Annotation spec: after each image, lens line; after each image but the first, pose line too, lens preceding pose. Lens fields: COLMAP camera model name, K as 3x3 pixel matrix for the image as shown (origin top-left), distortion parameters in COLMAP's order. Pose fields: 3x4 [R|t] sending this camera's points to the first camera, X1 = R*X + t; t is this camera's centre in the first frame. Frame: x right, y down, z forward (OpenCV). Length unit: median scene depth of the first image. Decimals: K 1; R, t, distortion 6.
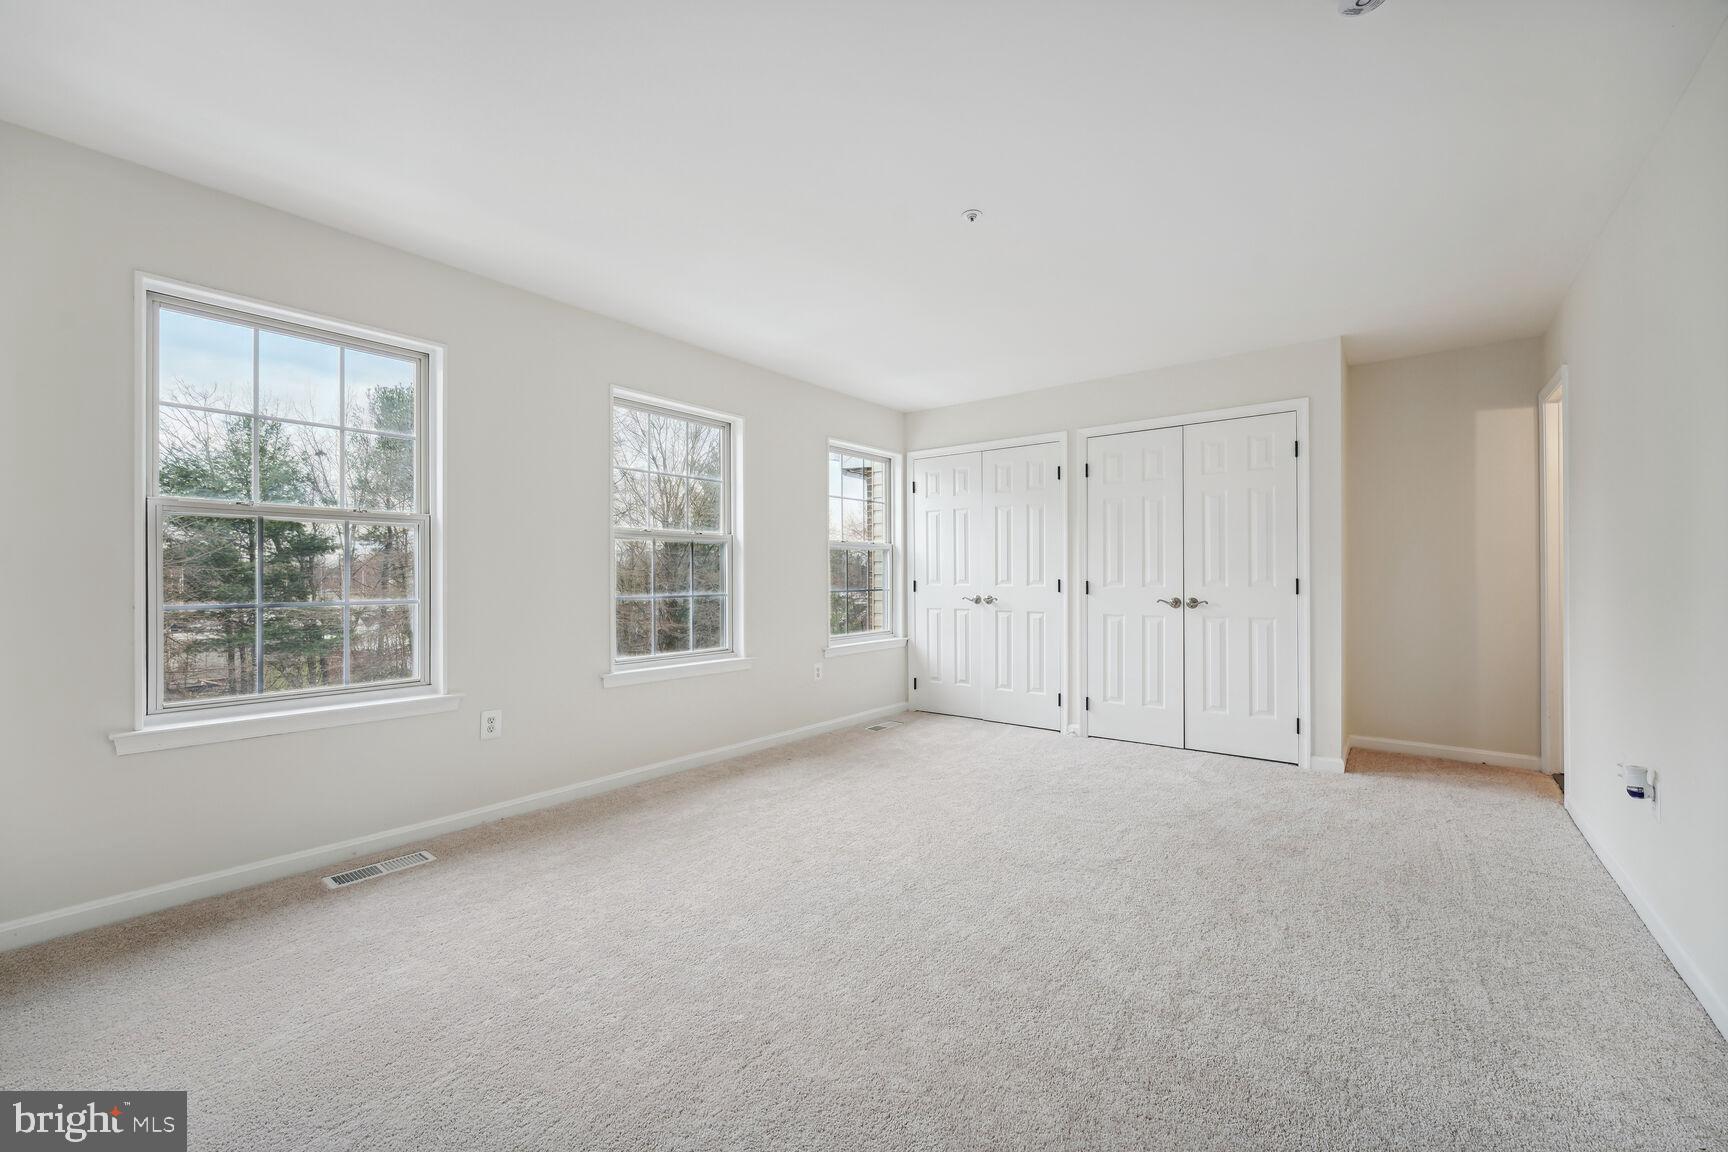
lens RADIAL K [[692.4, 0, 881.7], [0, 692.4, 580.0], [0, 0, 1]] dist [-0.006220, 0.000086]
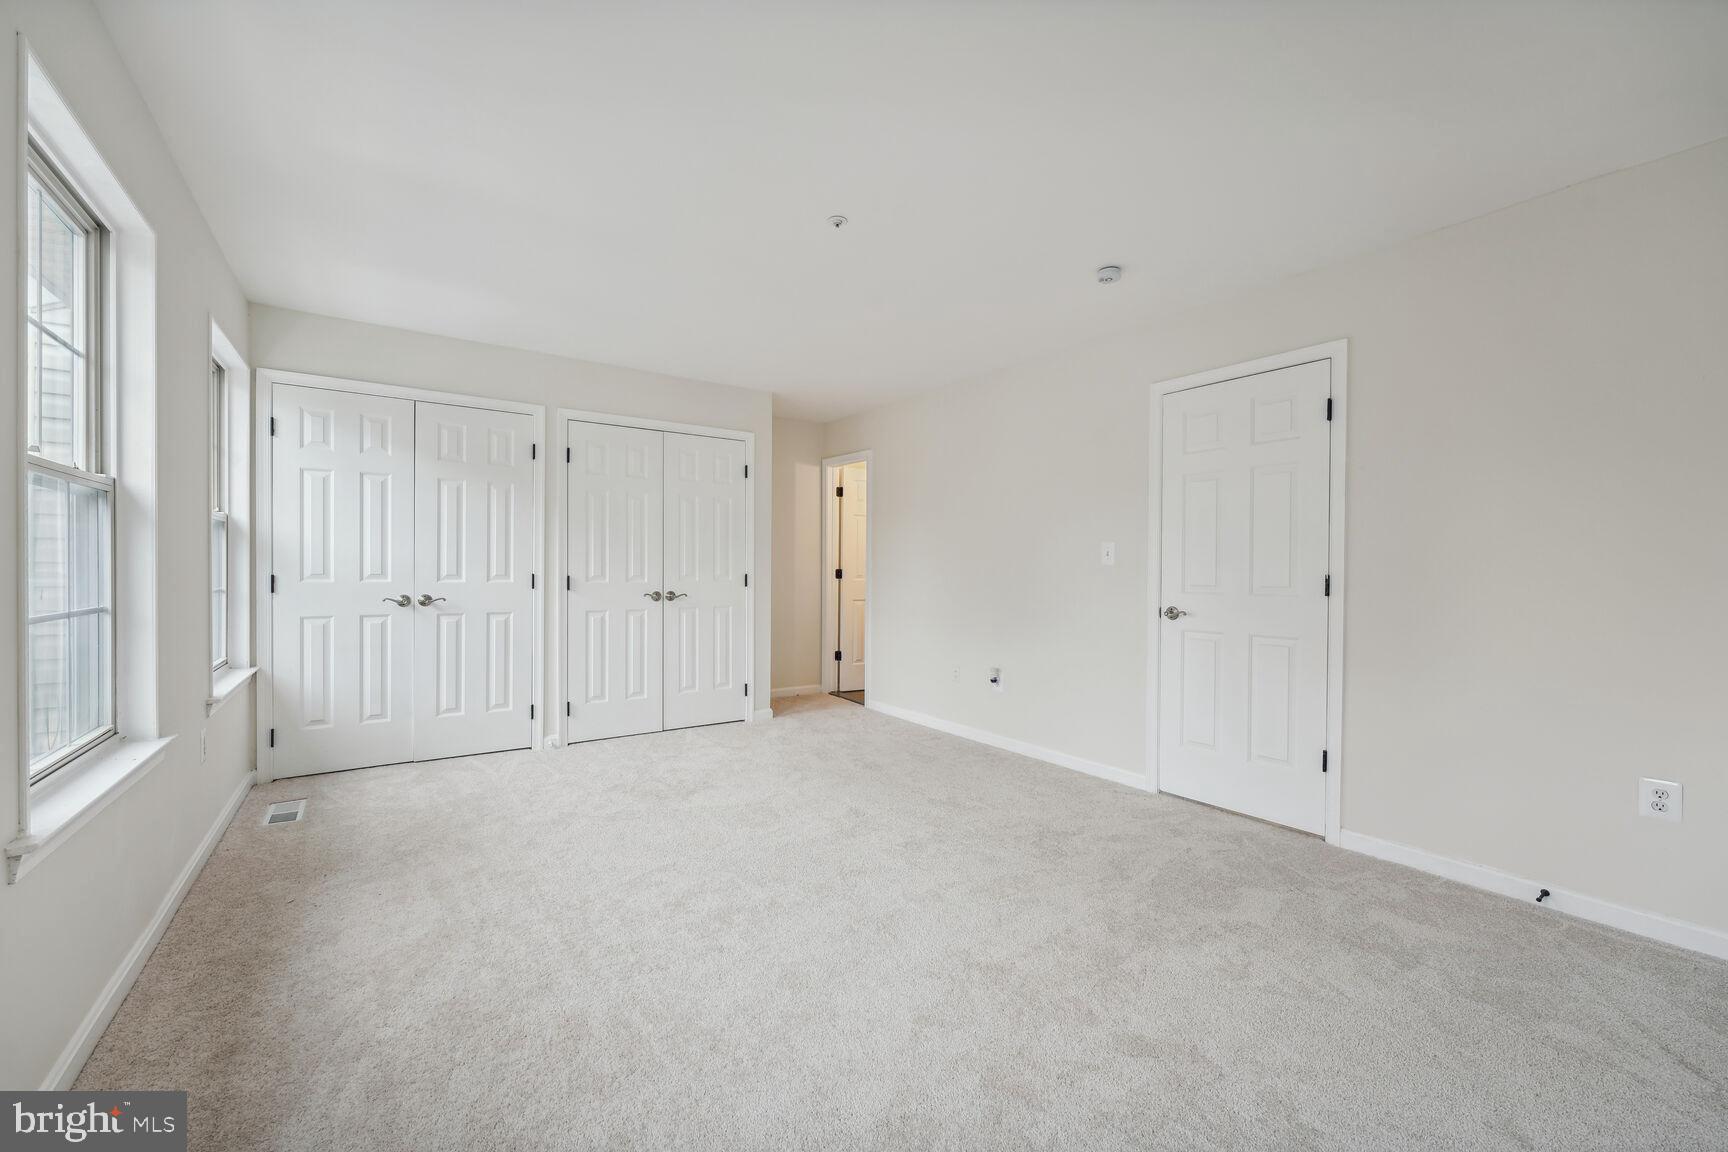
lens RADIAL K [[692.4, 0, 860.0], [0, 692.4, 570.9], [0, 0, 1]] dist [-0.006220, 0.000086]
pose [[0.295626, 0.000124, 0.955304, -0.468065], [-0.007229, 0.999972, 0.002107, -0.009766], [-0.955276, -0.007529, 0.295619, 0.359551]]
